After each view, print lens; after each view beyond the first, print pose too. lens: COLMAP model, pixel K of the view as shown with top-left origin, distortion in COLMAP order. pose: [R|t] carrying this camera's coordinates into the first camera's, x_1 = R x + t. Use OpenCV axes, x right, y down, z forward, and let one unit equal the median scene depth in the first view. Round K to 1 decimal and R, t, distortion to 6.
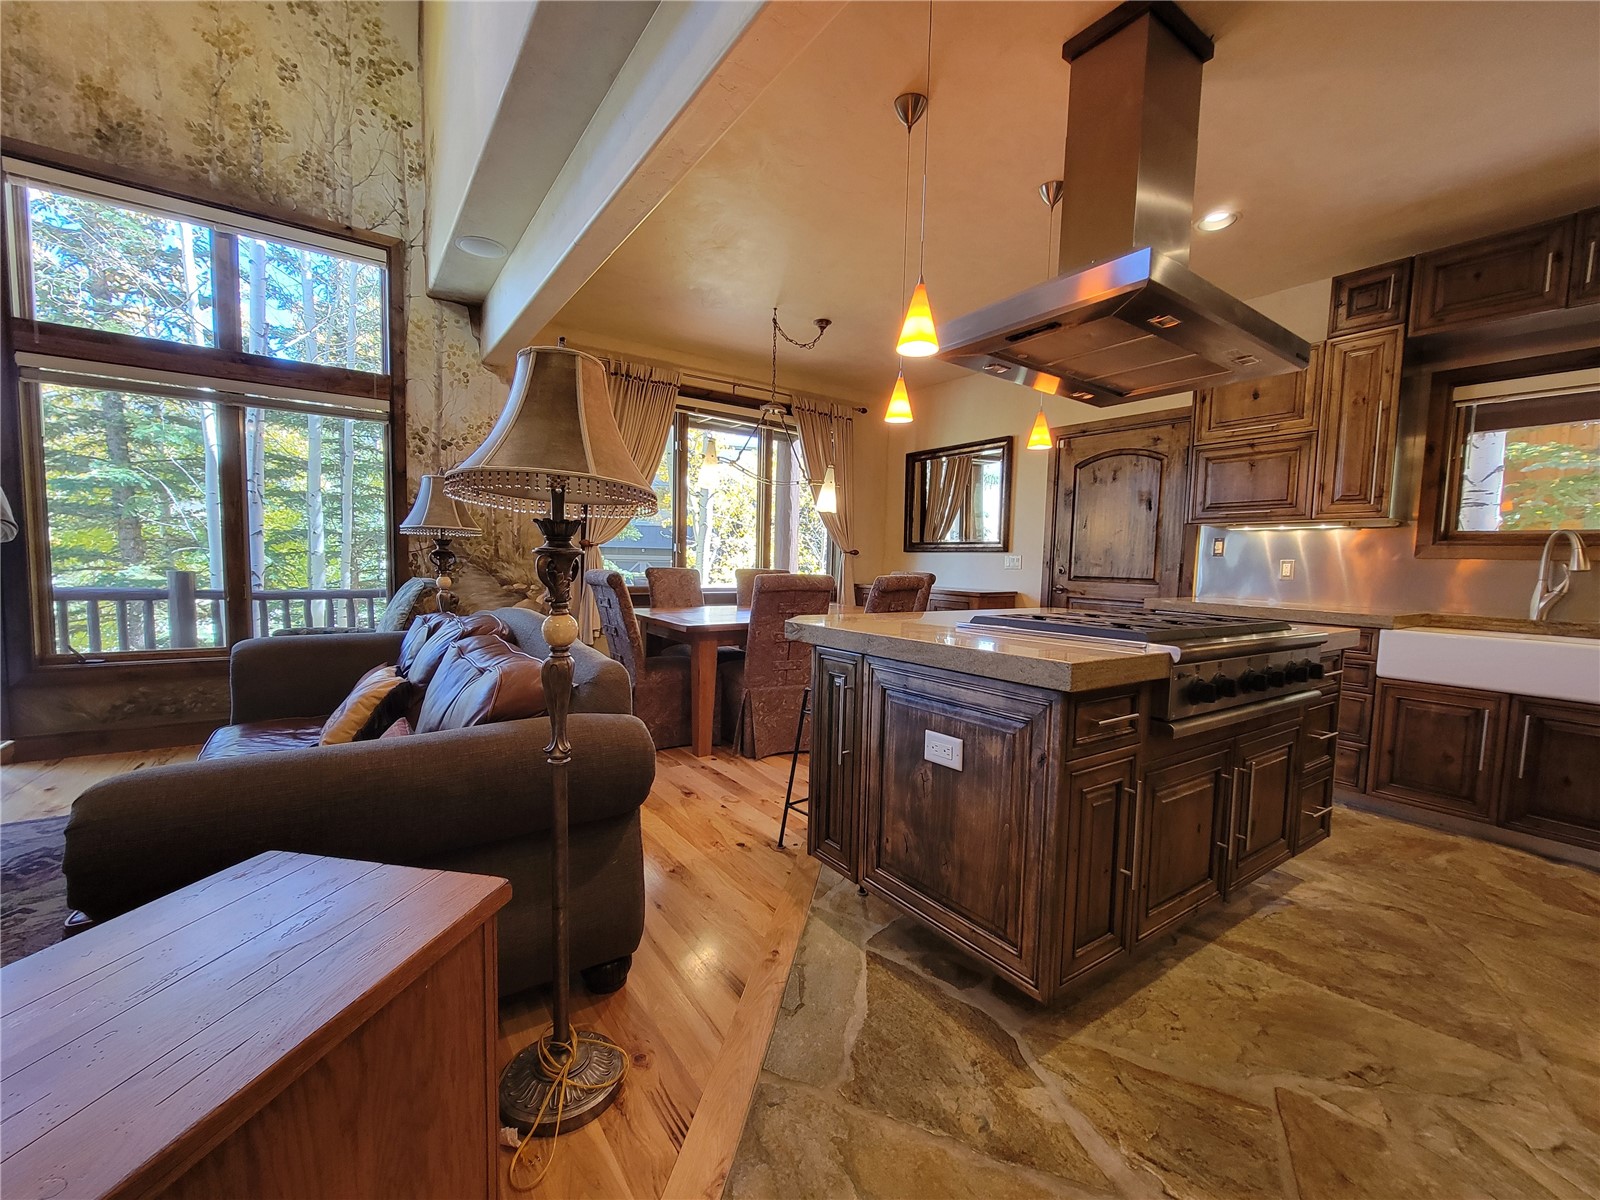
lens RADIAL K [[653.4, 0, 797.5], [0, 653.4, 609.5], [0, 0, 1]] dist [-0.004764, 0.001205]
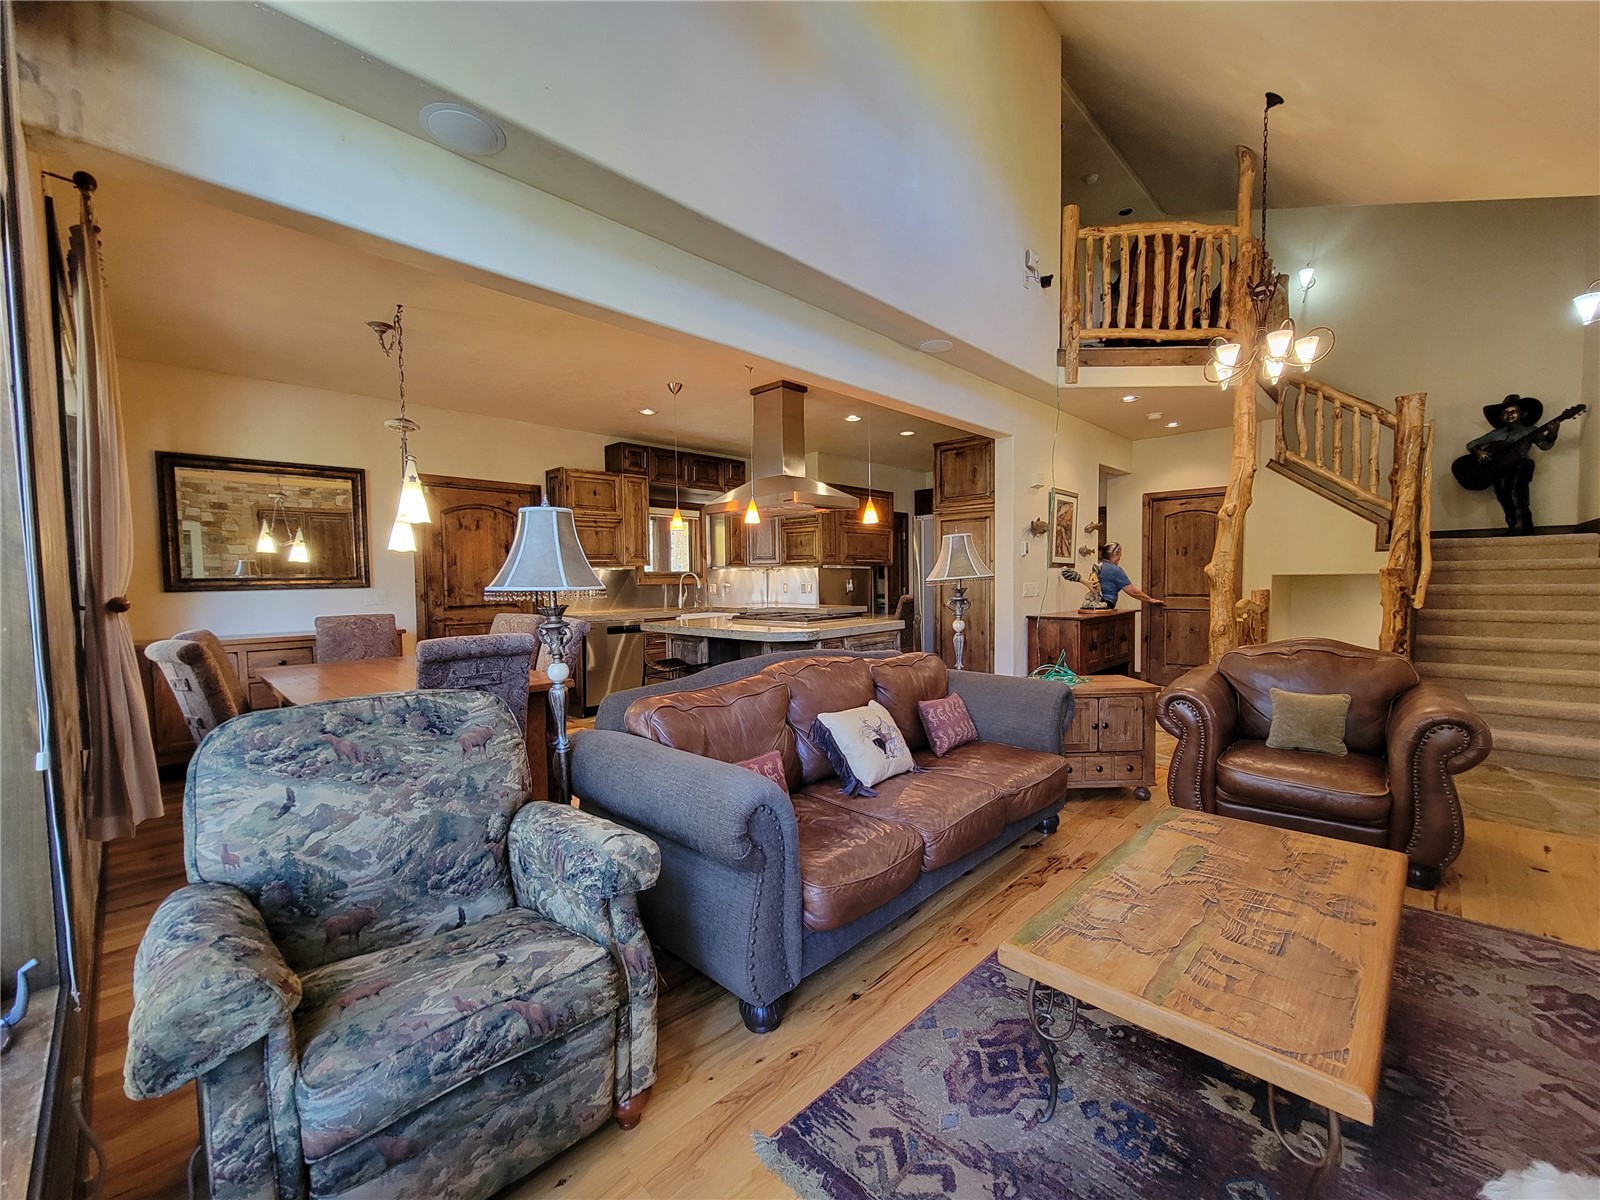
lens RADIAL K [[653.4, 0, 801.8], [0, 653.4, 610.1], [0, 0, 1]] dist [-0.004764, 0.001205]
pose [[-0.187619, -0.072015, 0.979598, -1.082942], [0.084011, 0.992478, 0.089052, -0.123853], [-0.978642, 0.099005, -0.180158, 0.773013]]
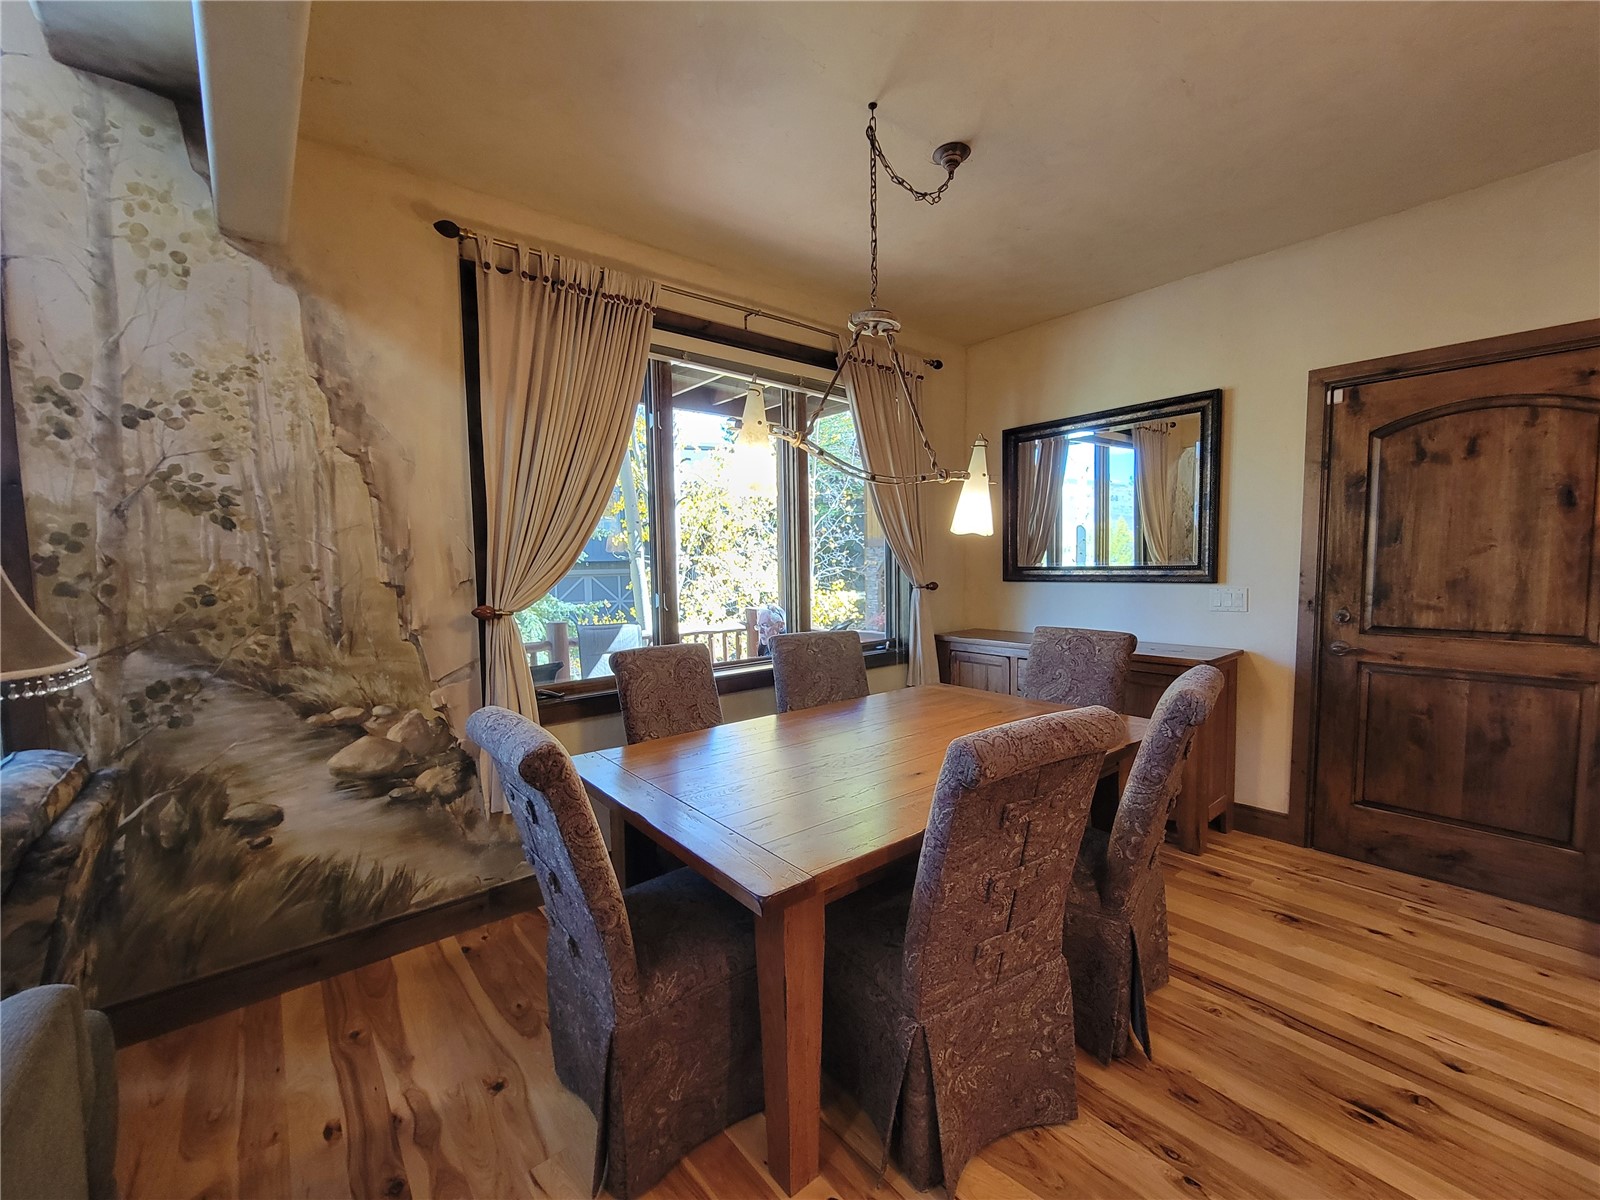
lens RADIAL K [[653.4, 0, 796.1], [0, 653.4, 609.3], [0, 0, 1]] dist [-0.004764, 0.001205]
pose [[0.995994, -0.047784, 0.075576, -0.158795], [0.047823, 0.998855, 0.001294, -0.118124], [-0.075552, 0.002325, 0.997139, 0.609266]]
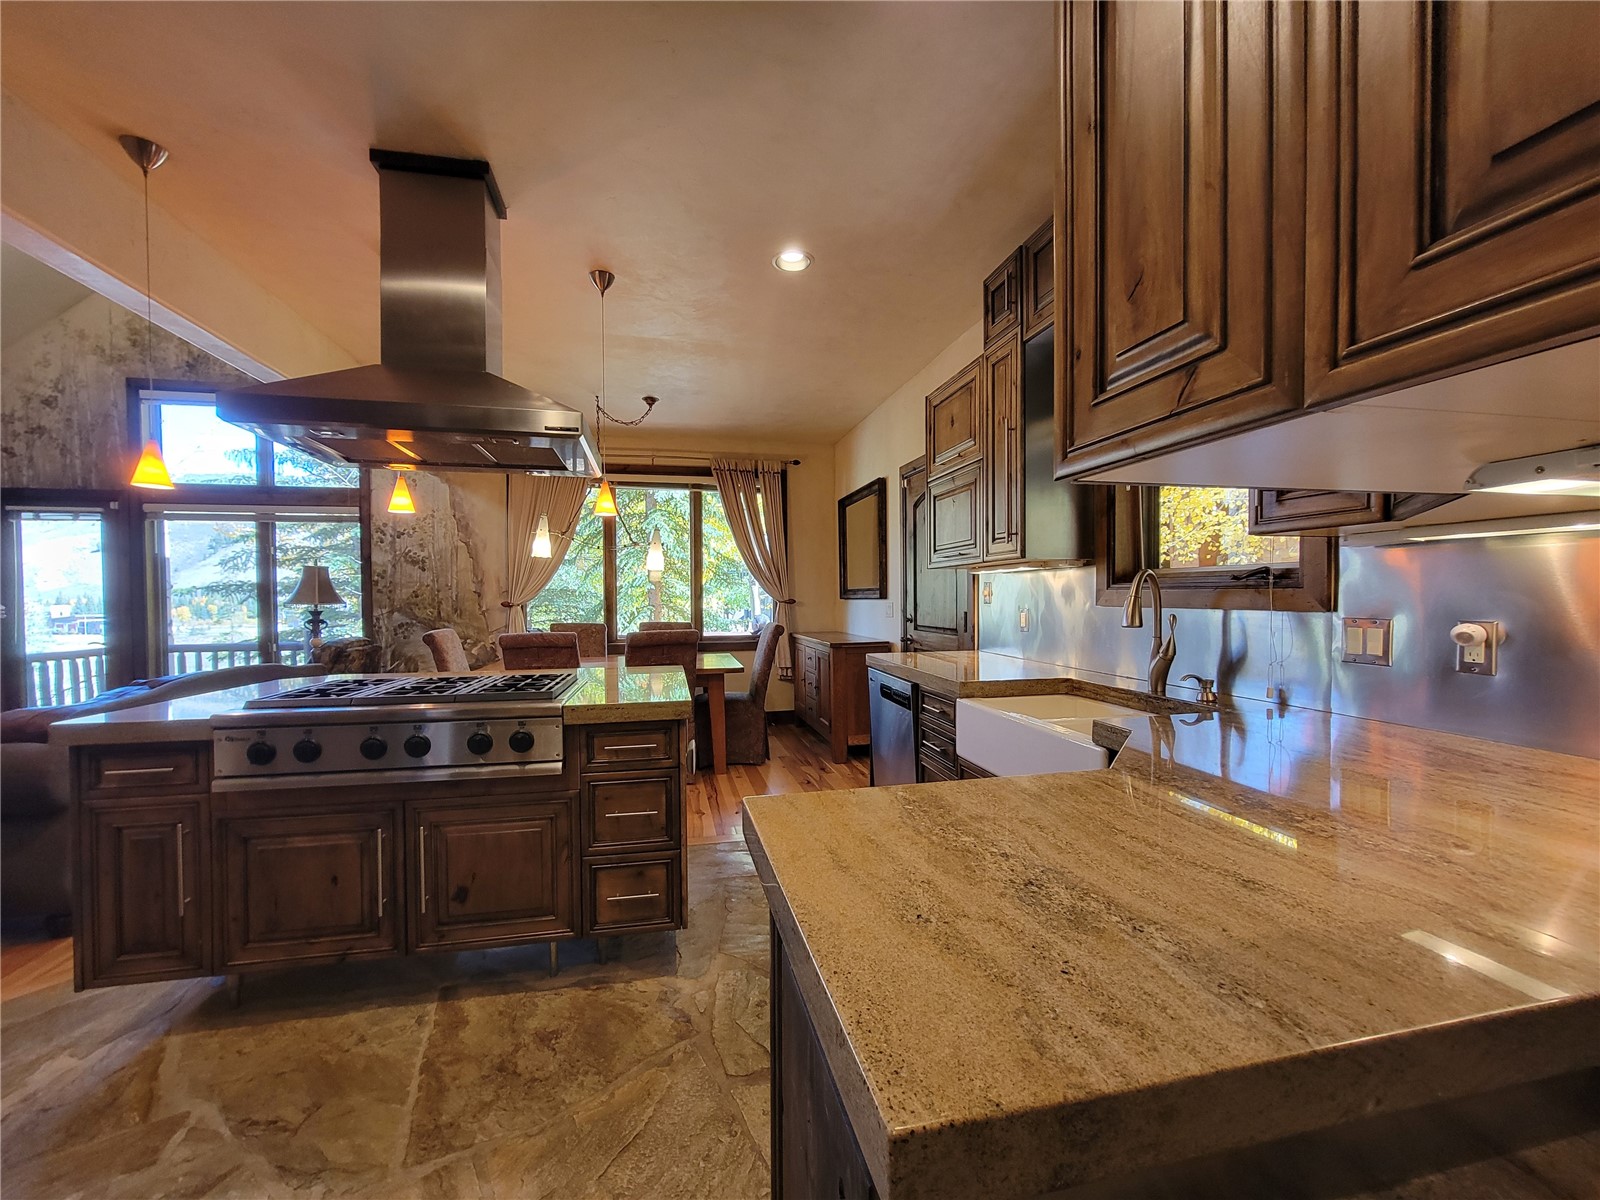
lens RADIAL K [[653.4, 0, 800.2], [0, 653.4, 608.3], [0, 0, 1]] dist [-0.004764, 0.001205]
pose [[0.921597, -0.024837, -0.387352, 0.815755], [0.001693, 0.998198, -0.059975, -0.026024], [0.388144, 0.054617, 0.919979, 0.122213]]
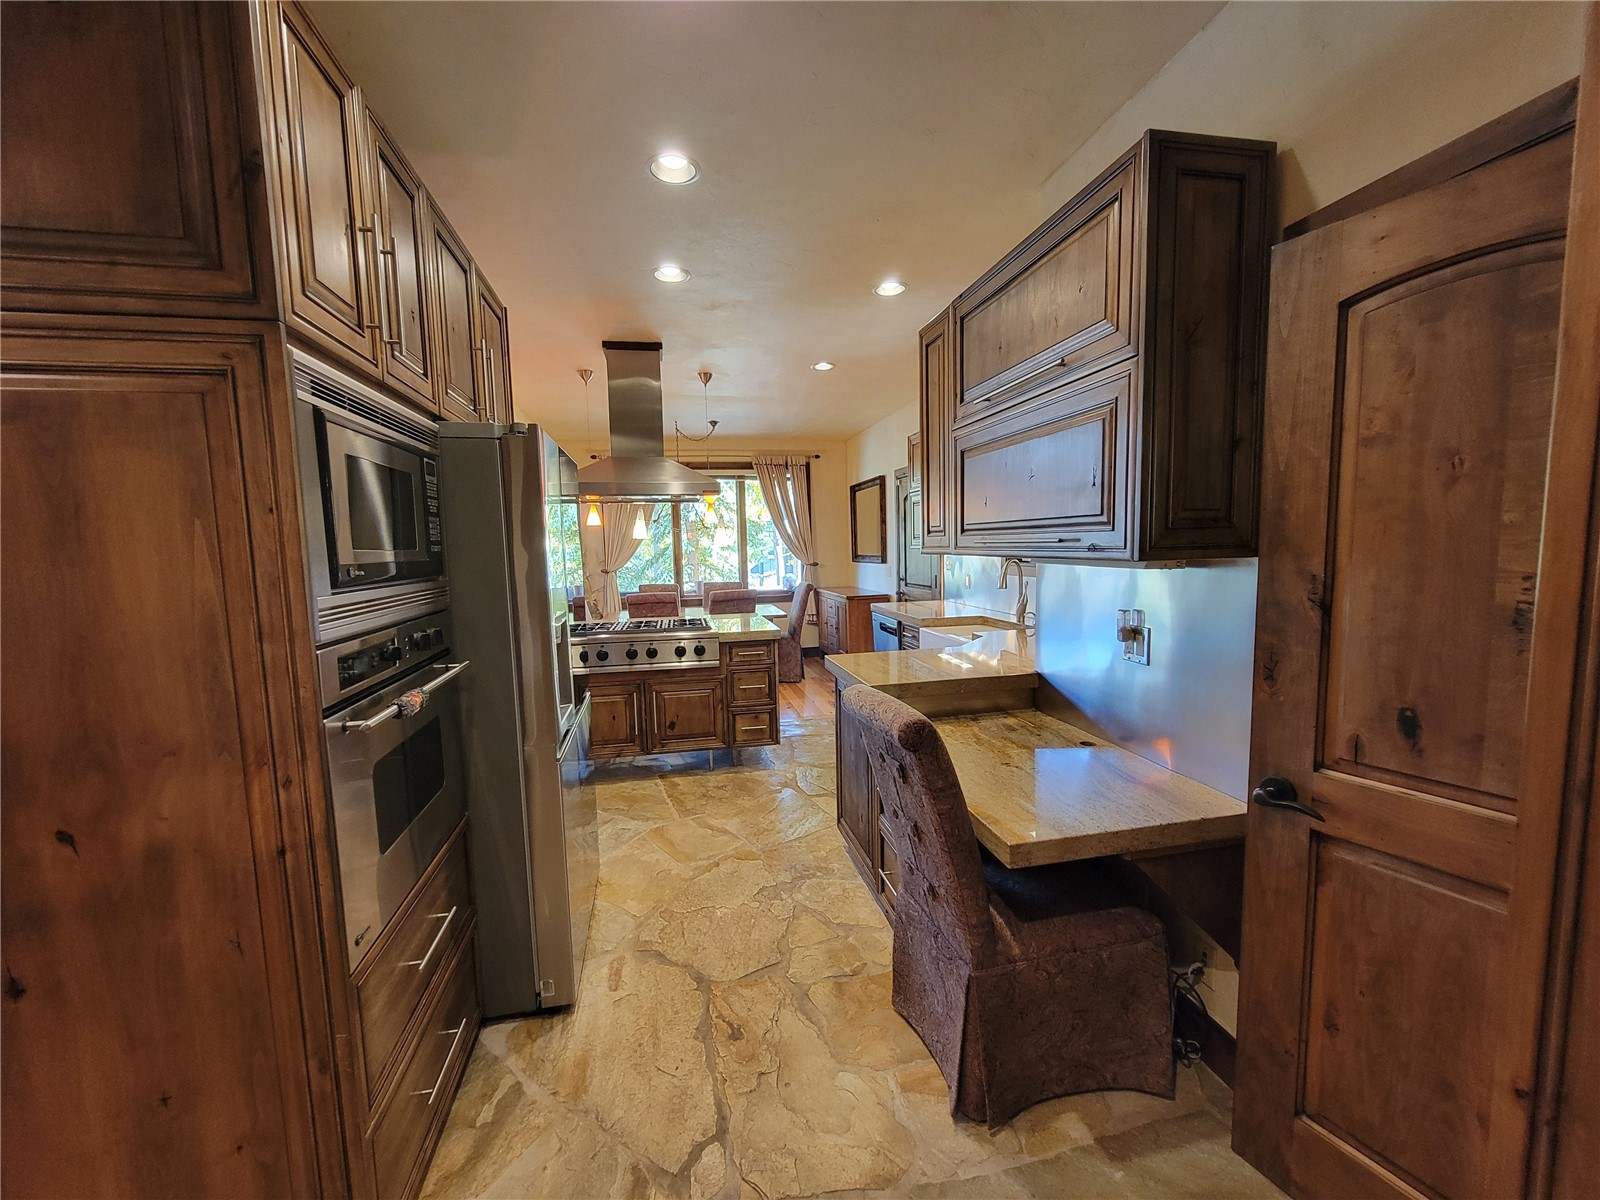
lens RADIAL K [[653.4, 0, 804.6], [0, 653.4, 606.2], [0, 0, 1]] dist [-0.004764, 0.001205]
pose [[0.918056, -0.012143, -0.396264, 0.982484], [0.019378, 0.999711, 0.014260, -0.034763], [0.395976, -0.020770, 0.918026, -0.380994]]
